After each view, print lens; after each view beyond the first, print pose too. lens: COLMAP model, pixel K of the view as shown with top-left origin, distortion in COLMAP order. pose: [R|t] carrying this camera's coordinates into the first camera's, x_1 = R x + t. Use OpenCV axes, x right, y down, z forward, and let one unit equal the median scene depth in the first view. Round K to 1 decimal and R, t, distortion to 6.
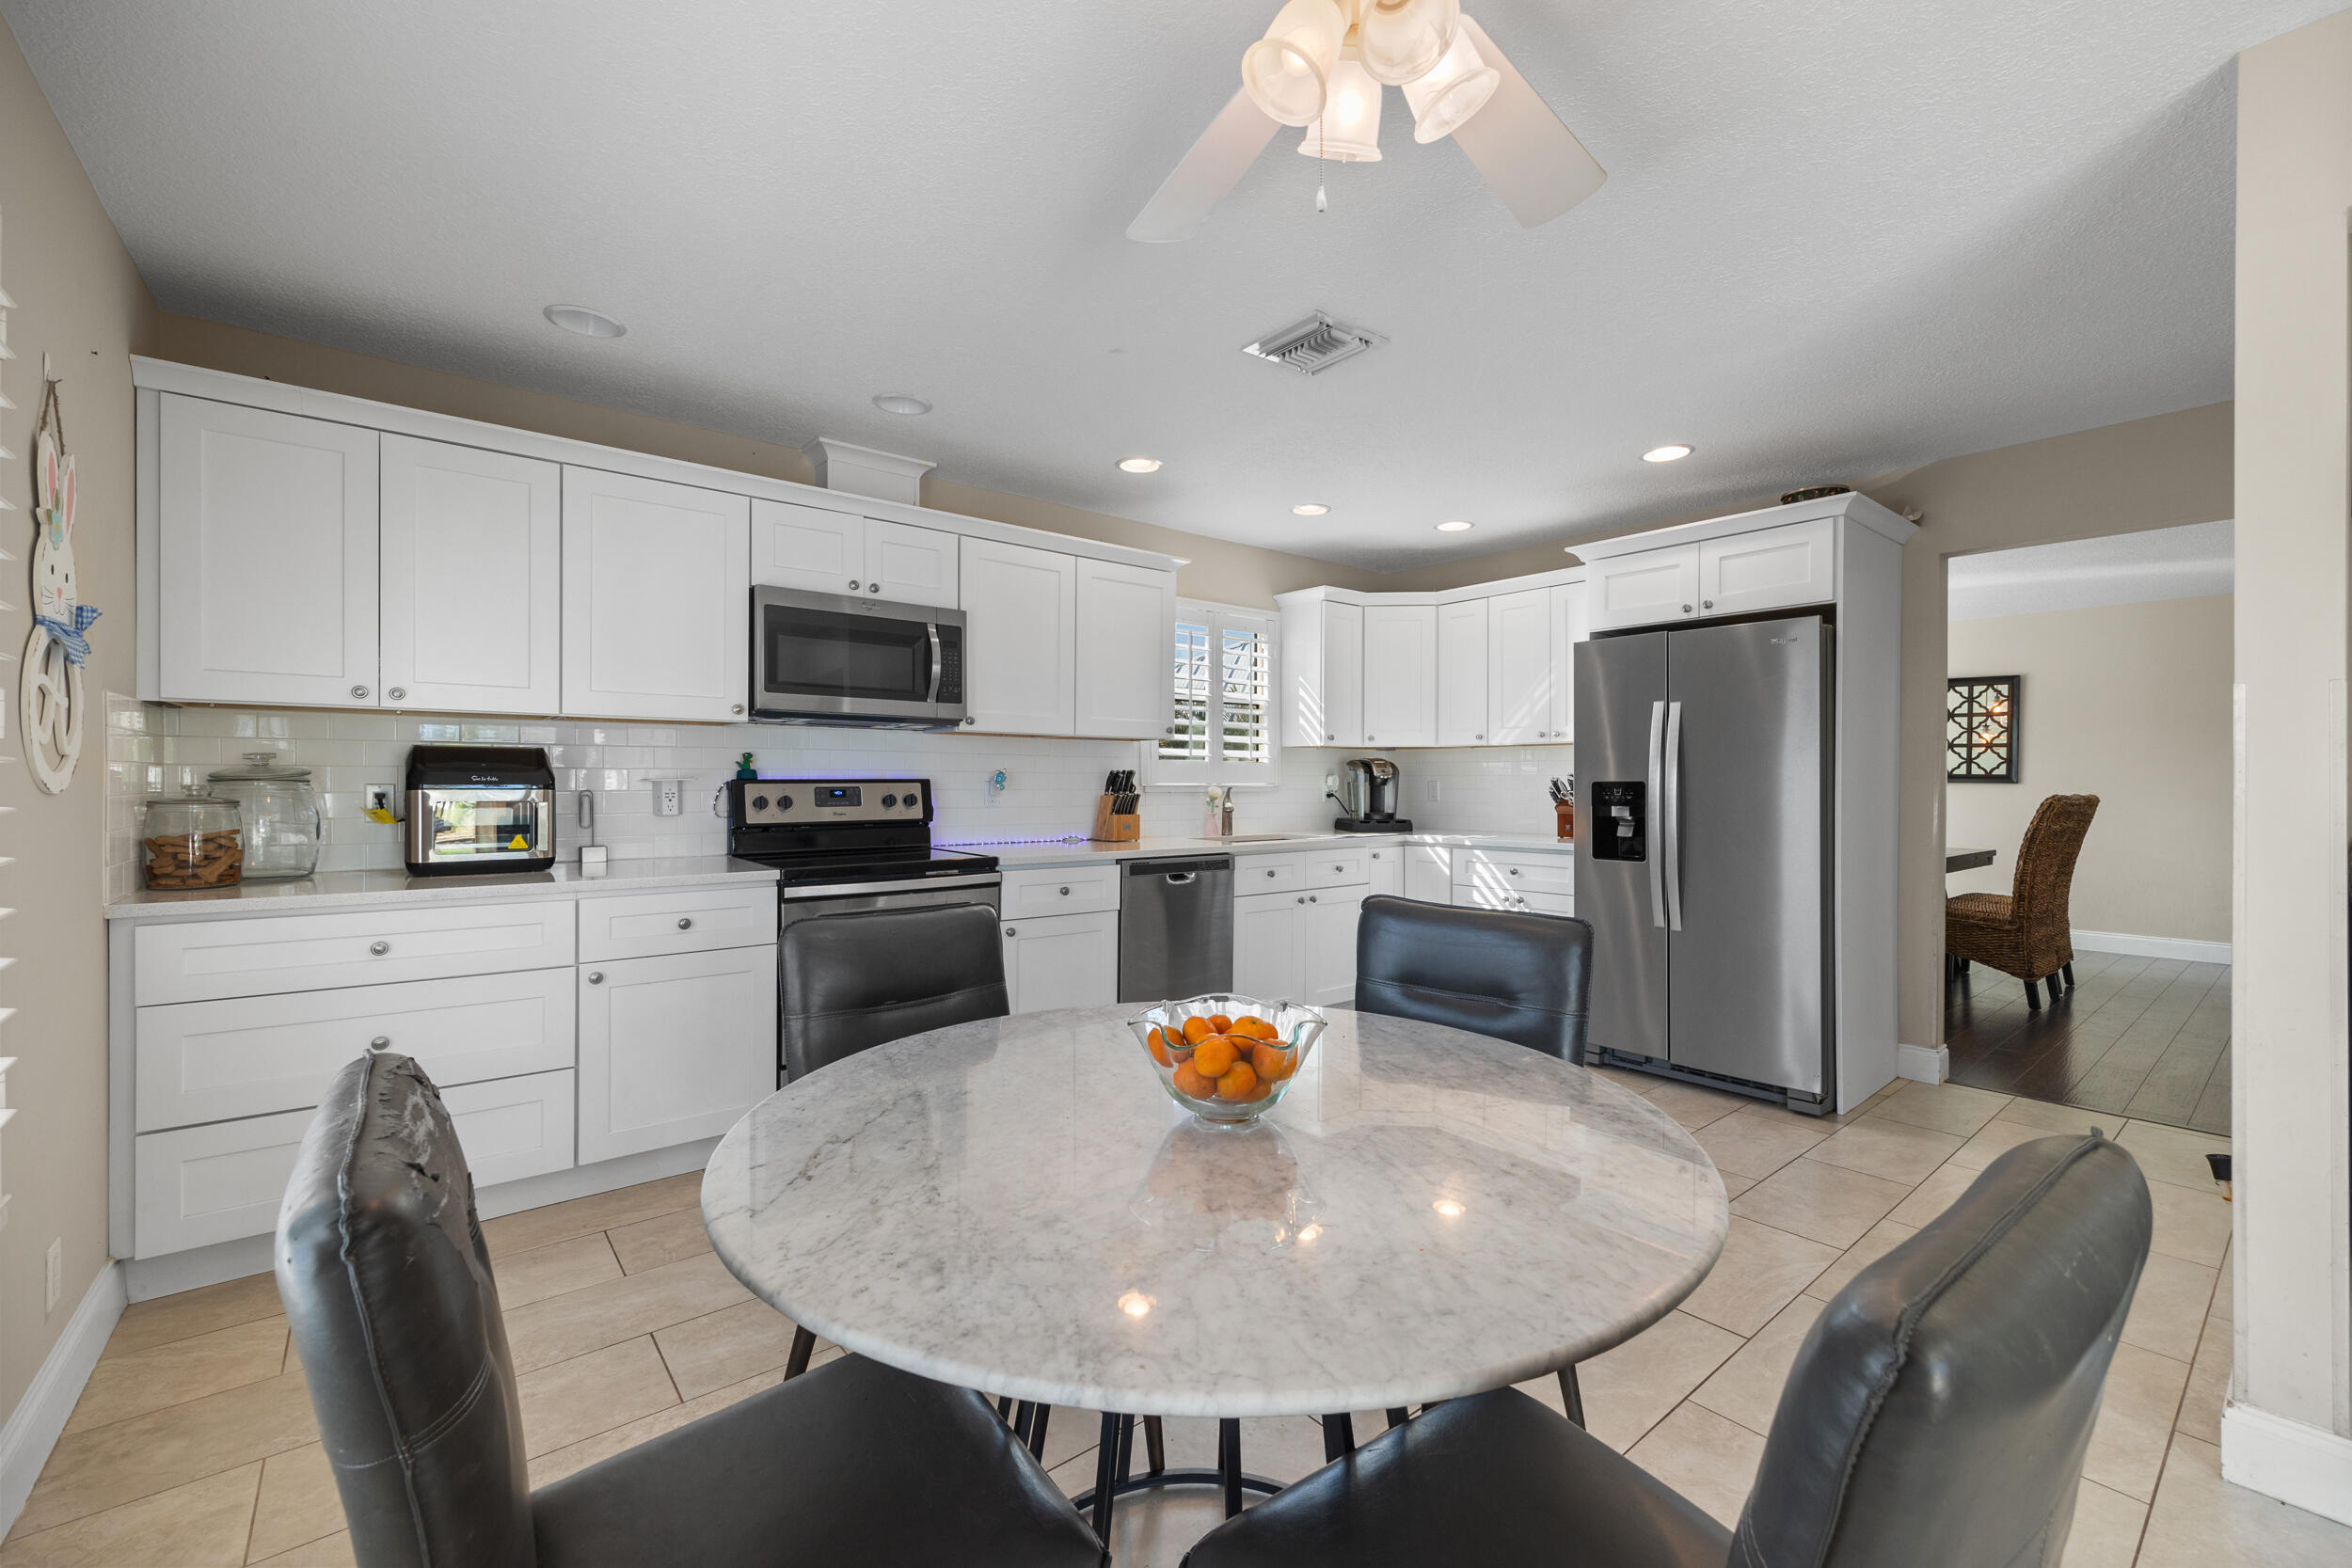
lens RADIAL K [[952.4, 0, 1181.4], [0, 952.4, 782.8], [0, 0, 1]] dist [0.000525, -0.000091]
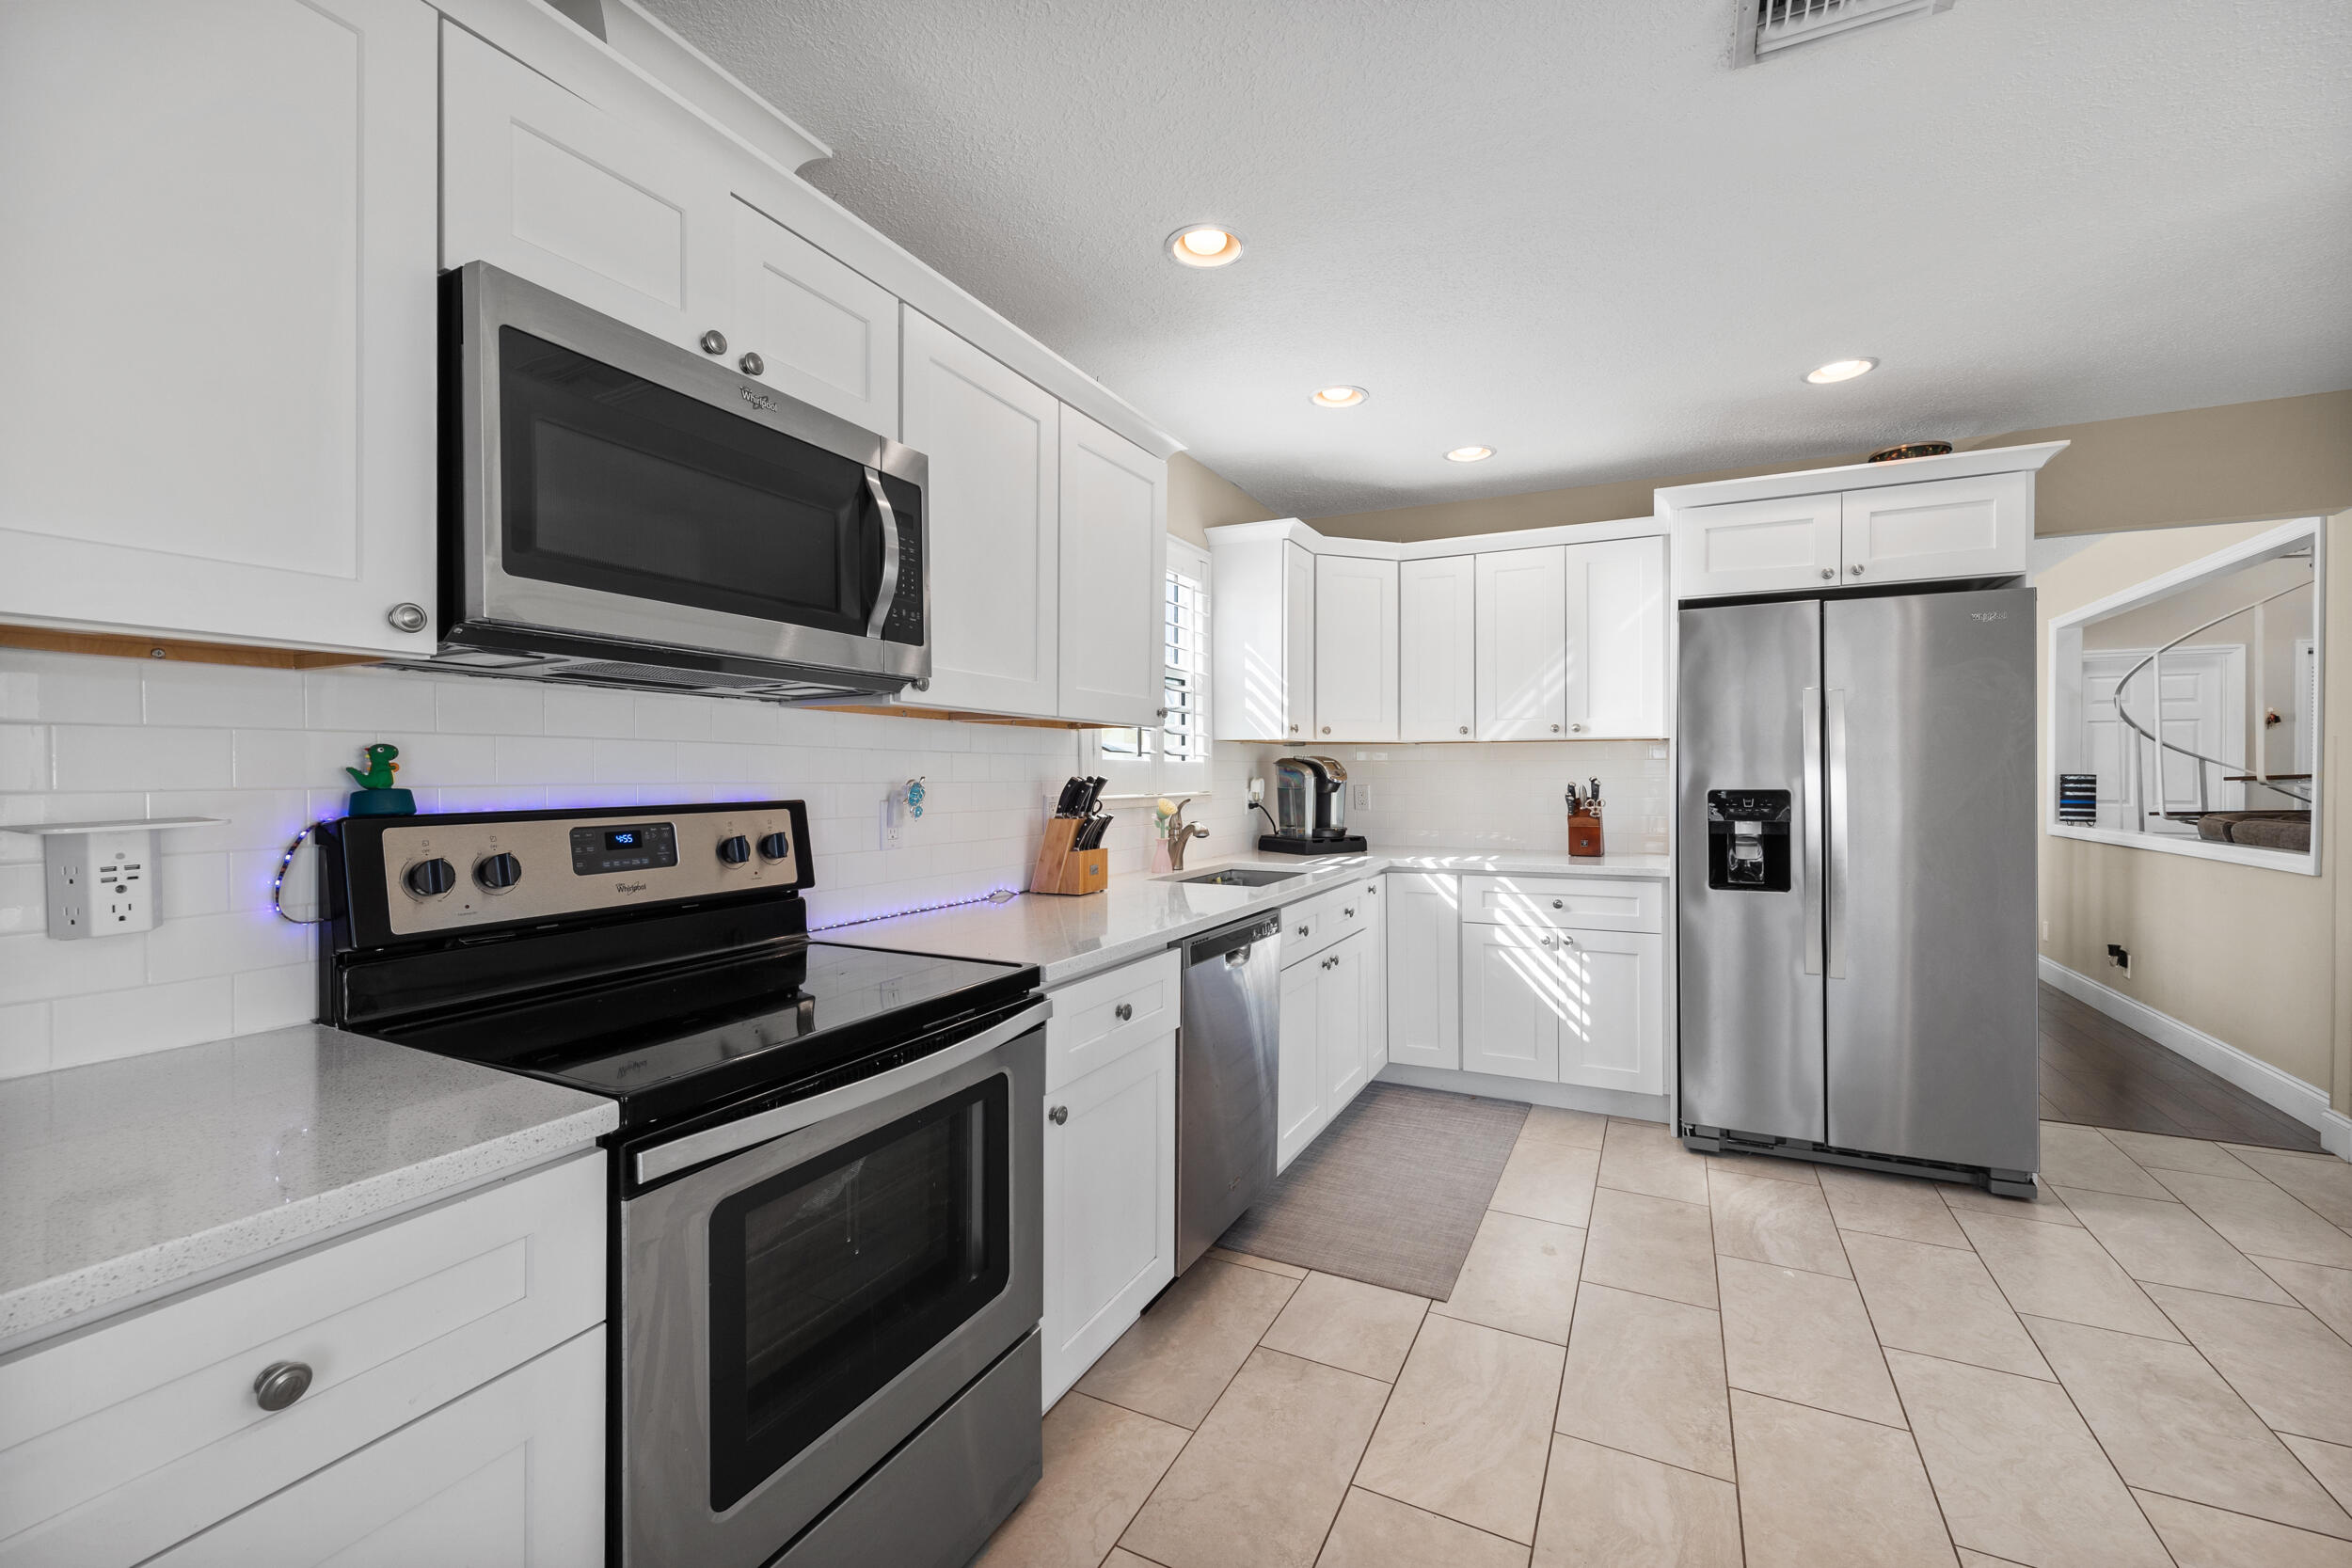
lens RADIAL K [[964.4, 0, 1181.0], [0, 964.4, 774.1], [0, 0, 1]] dist [0.000793, -0.000056]
pose [[0.912205, -0.004468, 0.409711, -0.297885], [0.005021, 0.999987, -0.000274, -0.016791], [-0.409704, 0.002307, 0.912215, 0.479565]]
